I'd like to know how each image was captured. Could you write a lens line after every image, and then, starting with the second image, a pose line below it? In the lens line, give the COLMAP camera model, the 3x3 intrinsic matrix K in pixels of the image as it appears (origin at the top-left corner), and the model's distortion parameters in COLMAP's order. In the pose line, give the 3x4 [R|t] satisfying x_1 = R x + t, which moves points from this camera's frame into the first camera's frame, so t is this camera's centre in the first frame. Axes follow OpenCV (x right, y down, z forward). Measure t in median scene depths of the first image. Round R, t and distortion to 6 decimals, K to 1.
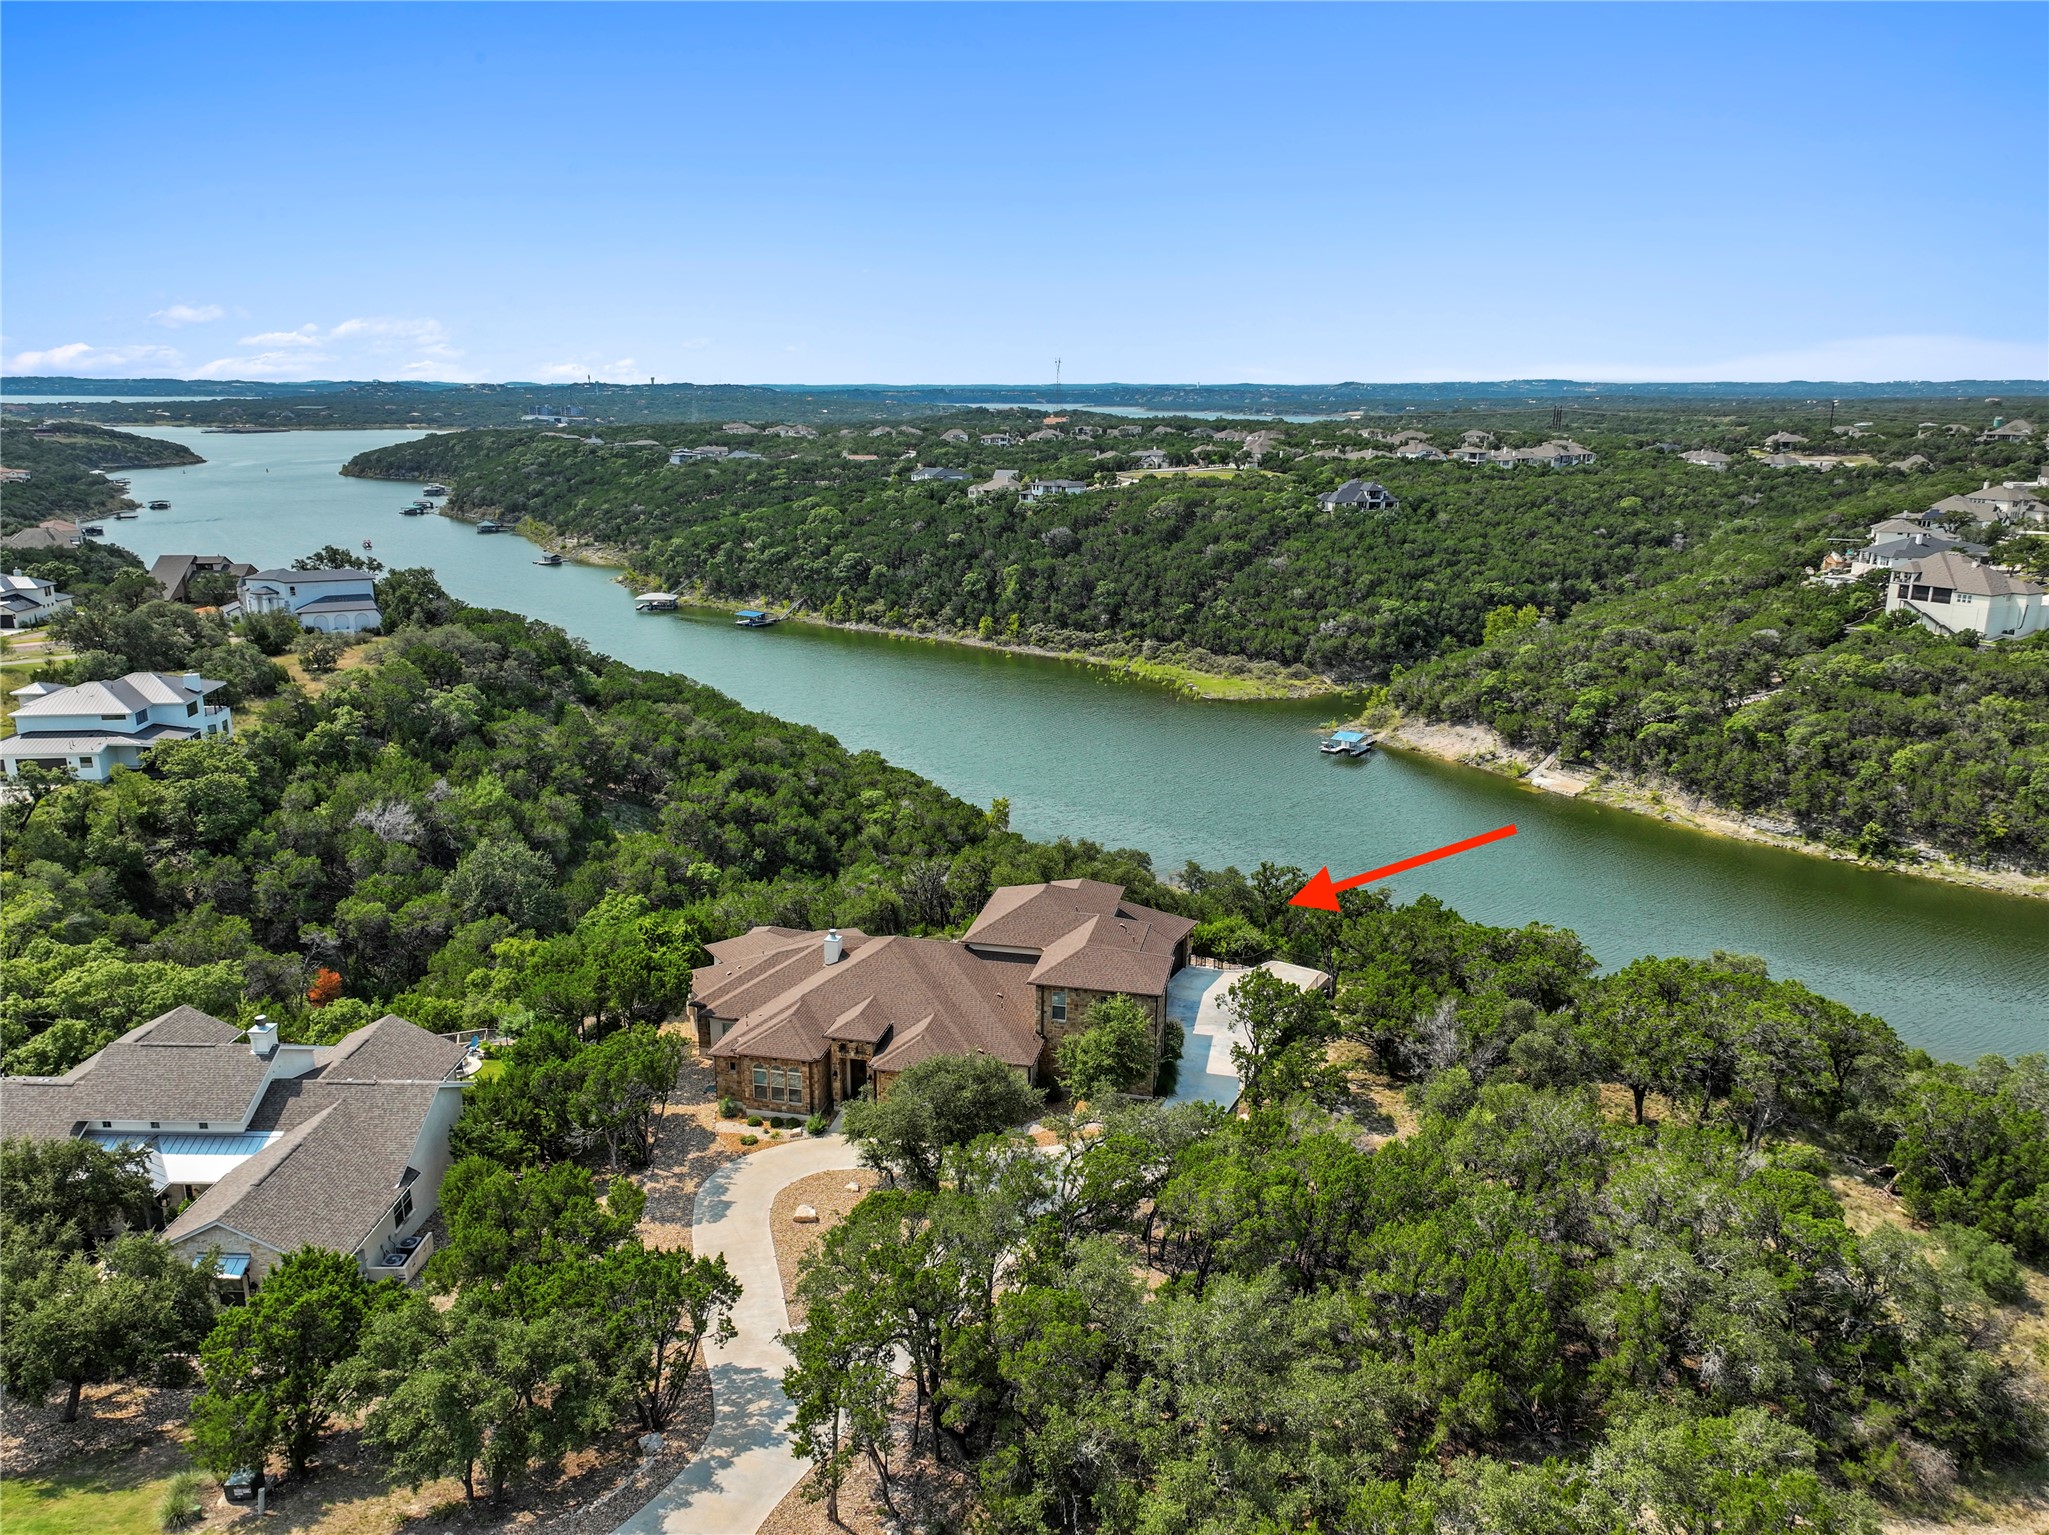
lens RADIAL K [[1414.8, 0, 1025.2], [0, 1414.8, 767.9], [0, 0, 1]] dist [-0.001122, 0.009584]
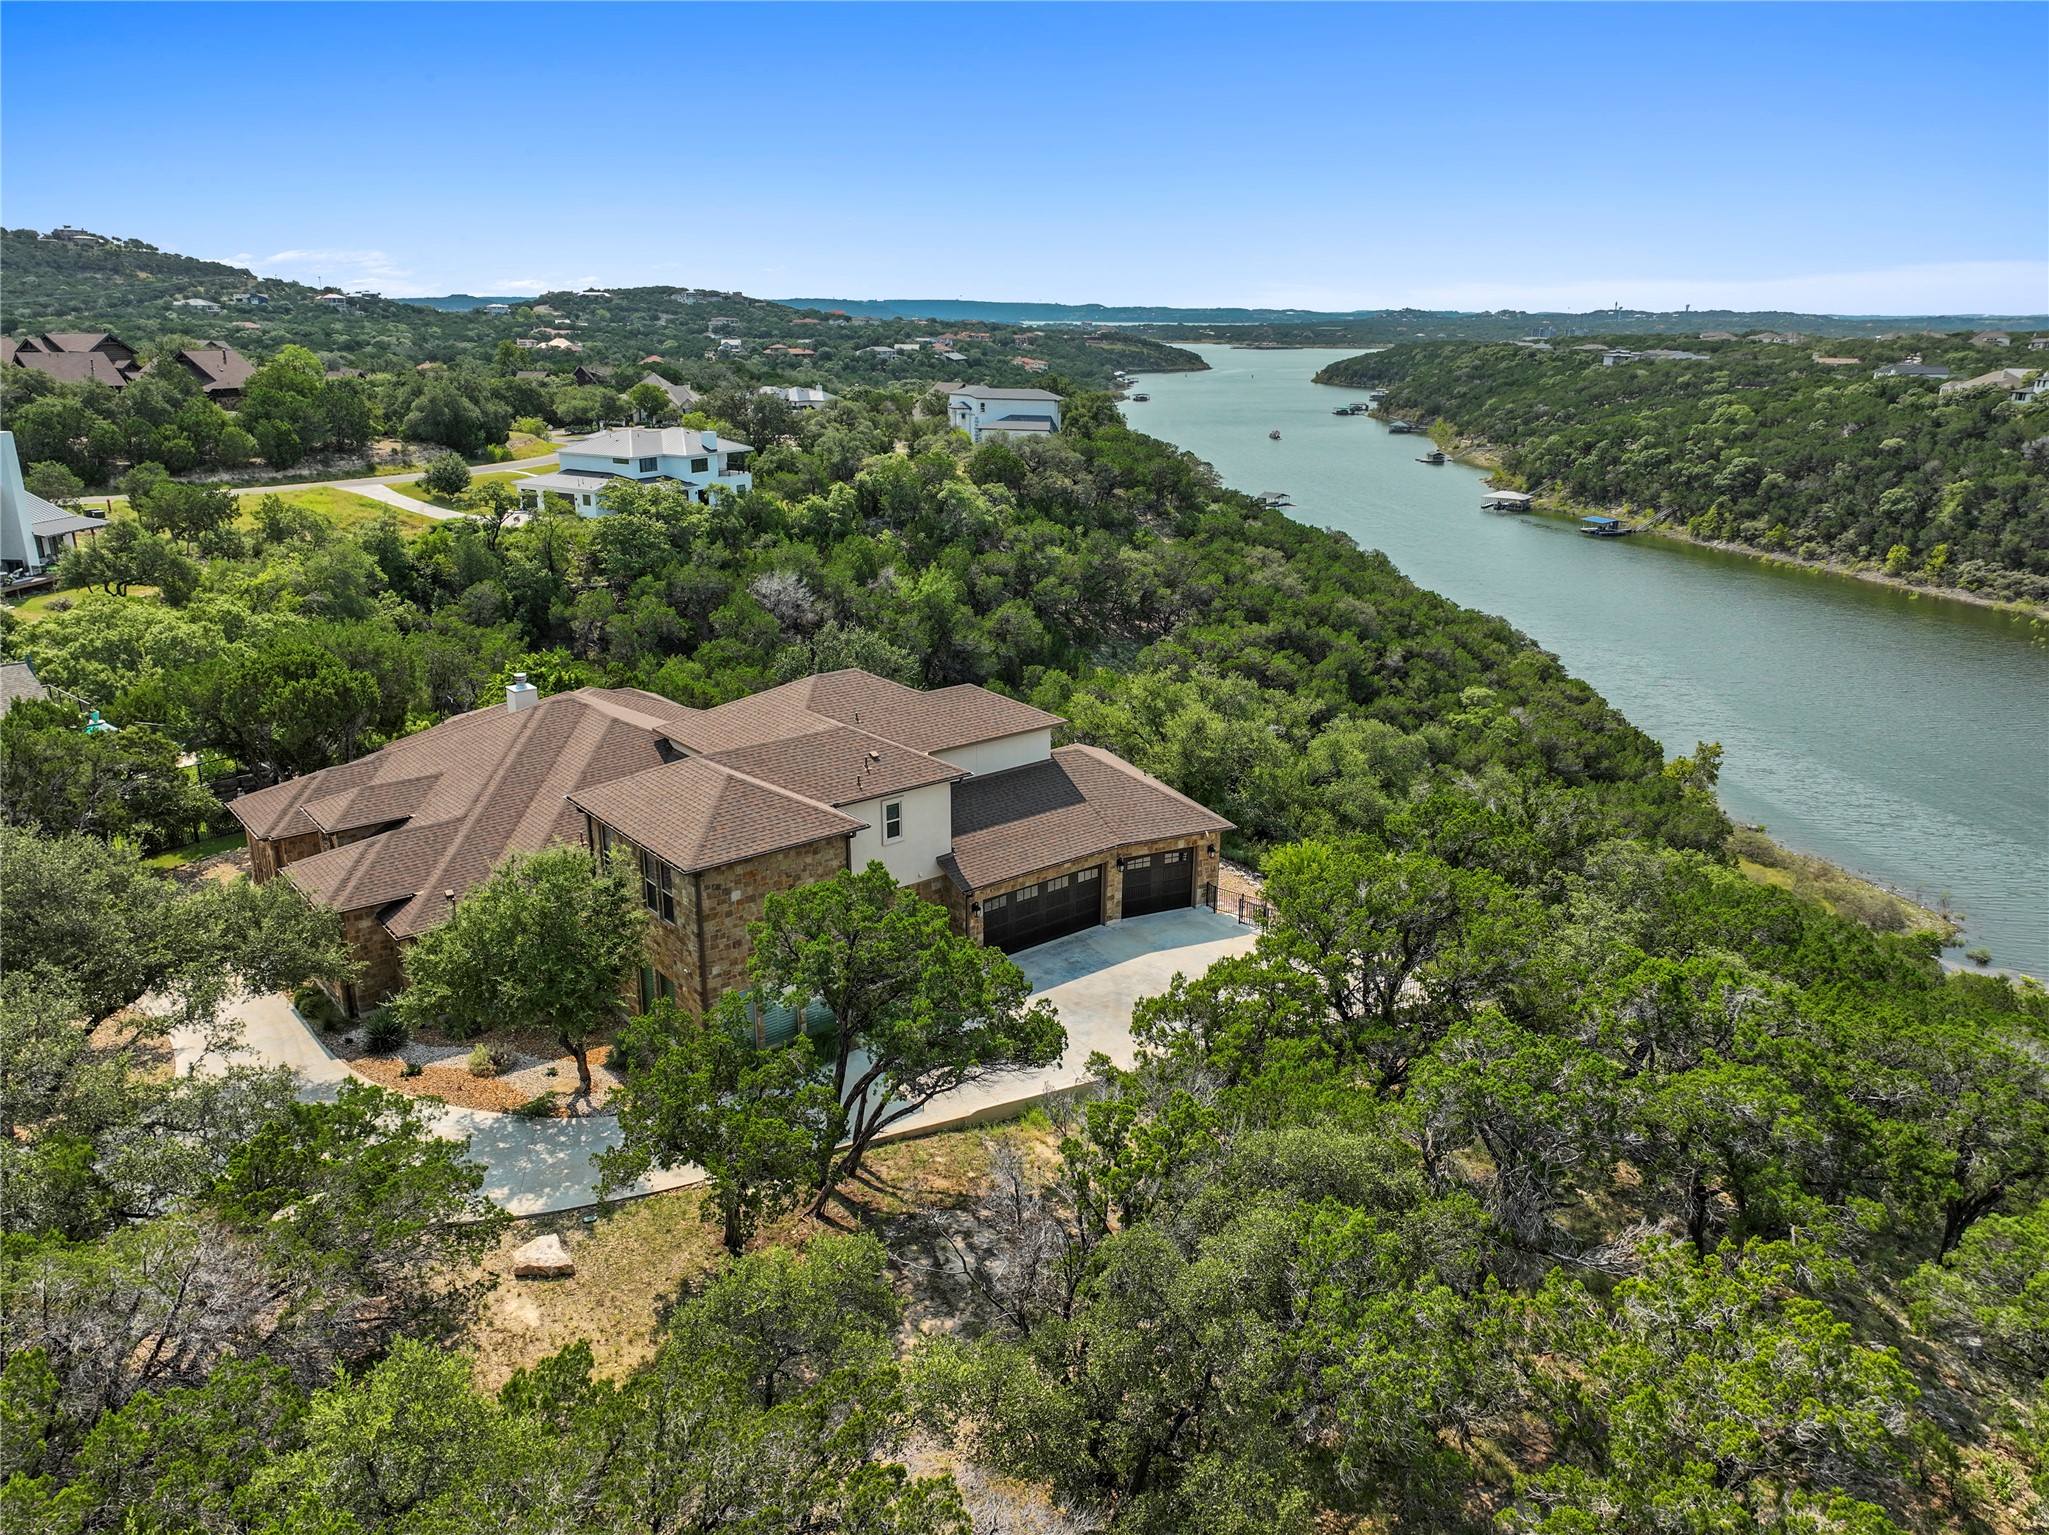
lens RADIAL K [[1414.8, 0, 1021.6], [0, 1414.8, 764.2], [0, 0, 1]] dist [-0.001122, 0.009584]
pose [[0.784789, 0.189615, -0.590045, 0.067332], [-0.162649, 0.981690, 0.099142, 0.008922], [0.598040, 0.018165, 0.801261, 0.104100]]
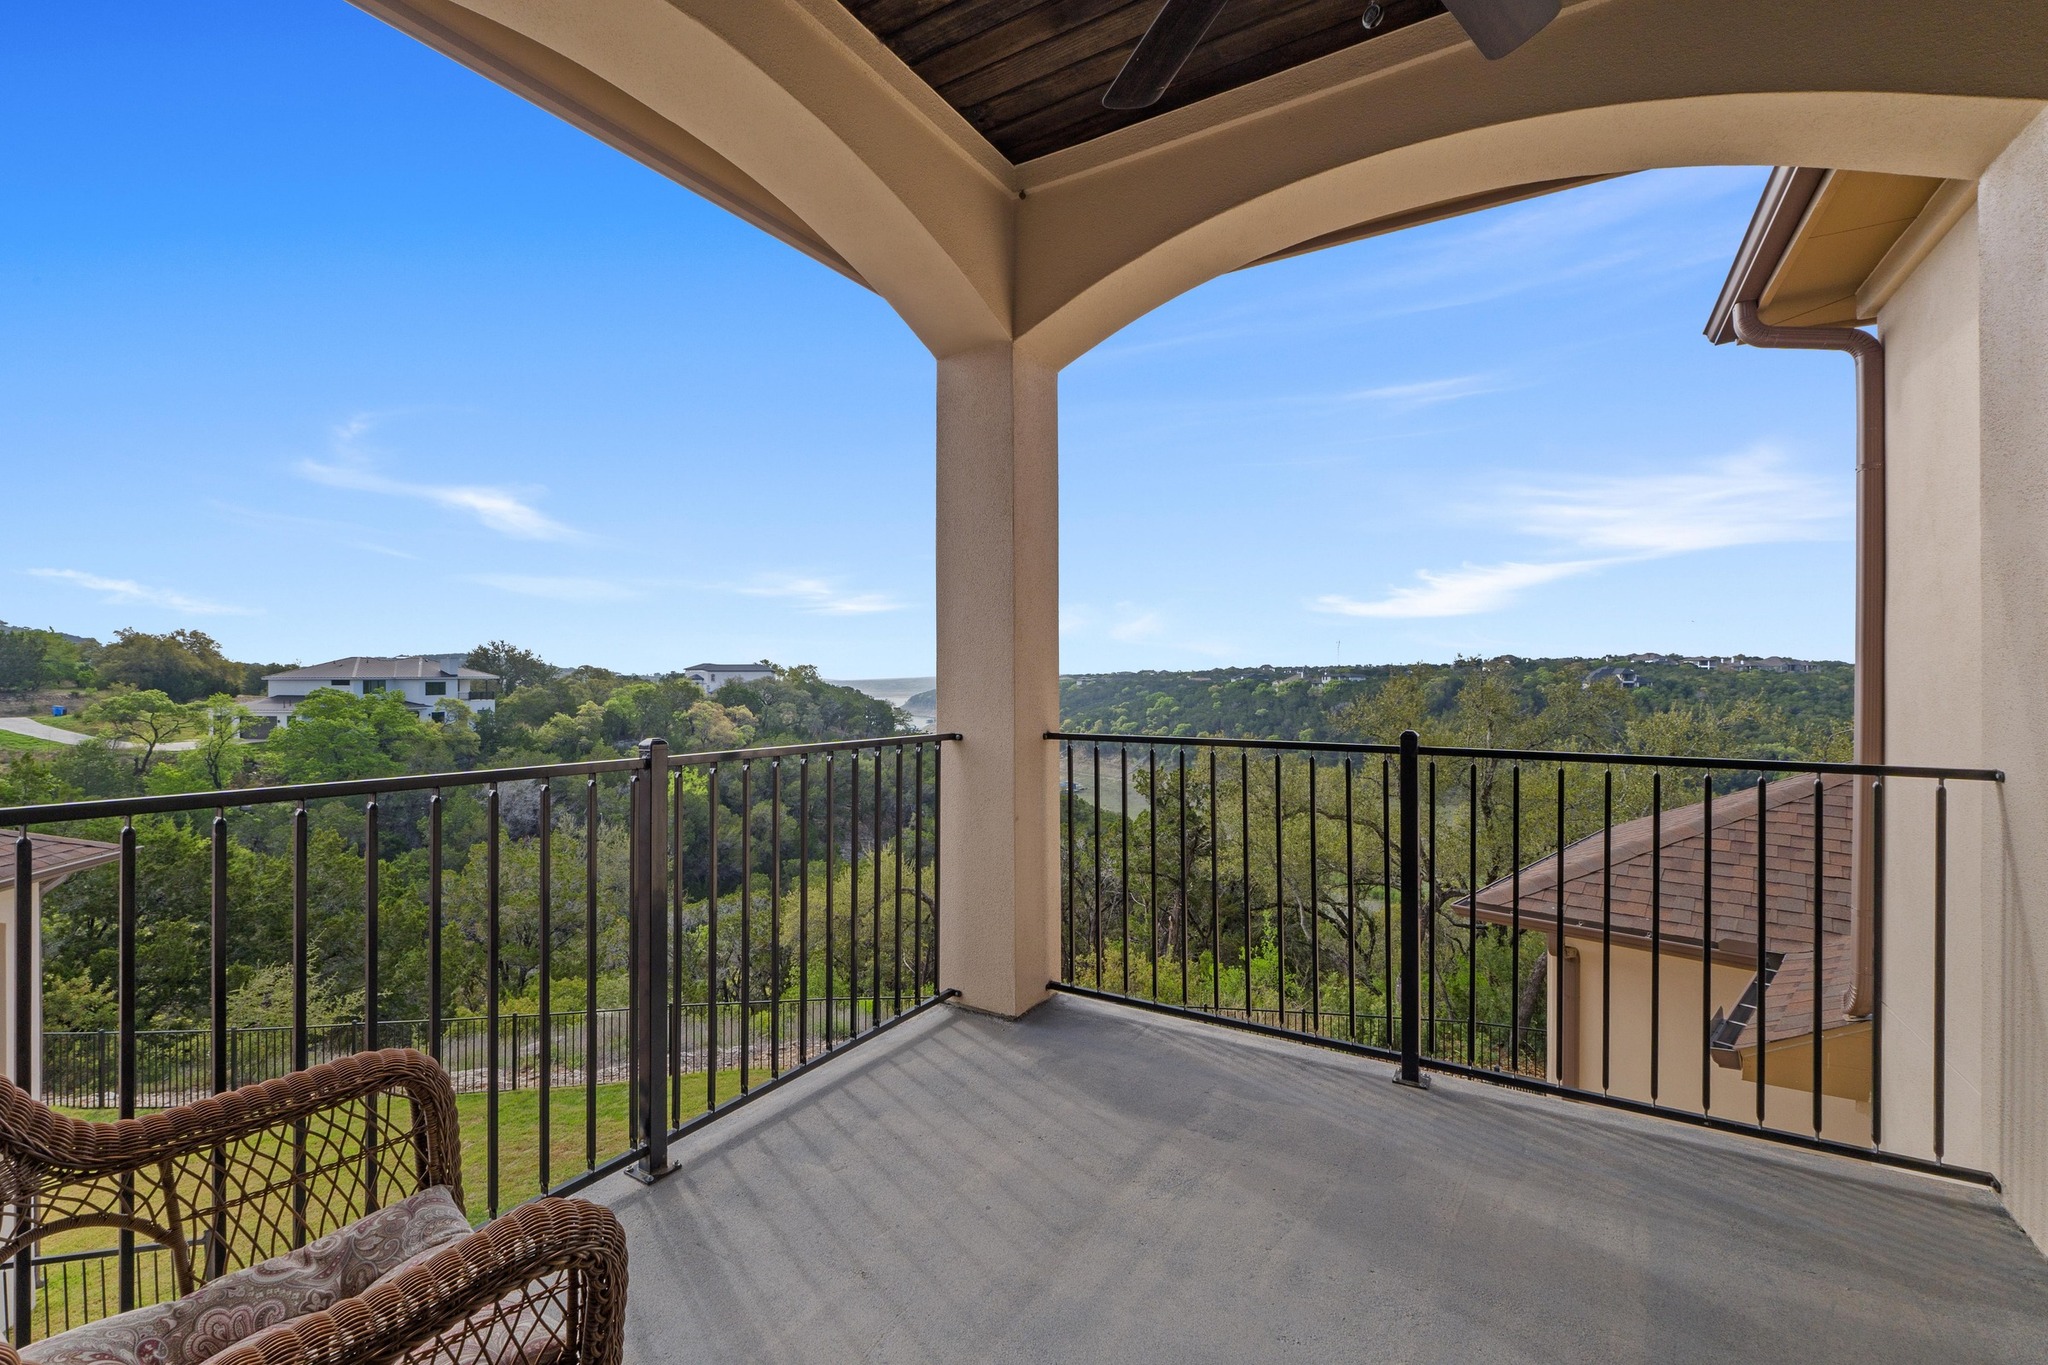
lens RADIAL K [[880.4, 0, 1010.3], [0, 880.4, 686.2], [0, 0, 1]] dist [-0.001182, -0.000360]
pose [[0.943576, -0.000420, -0.331156, 0.001540], [-0.079992, 0.970098, -0.229155, 0.020705], [0.321350, 0.242714, 0.915327, 0.170959]]
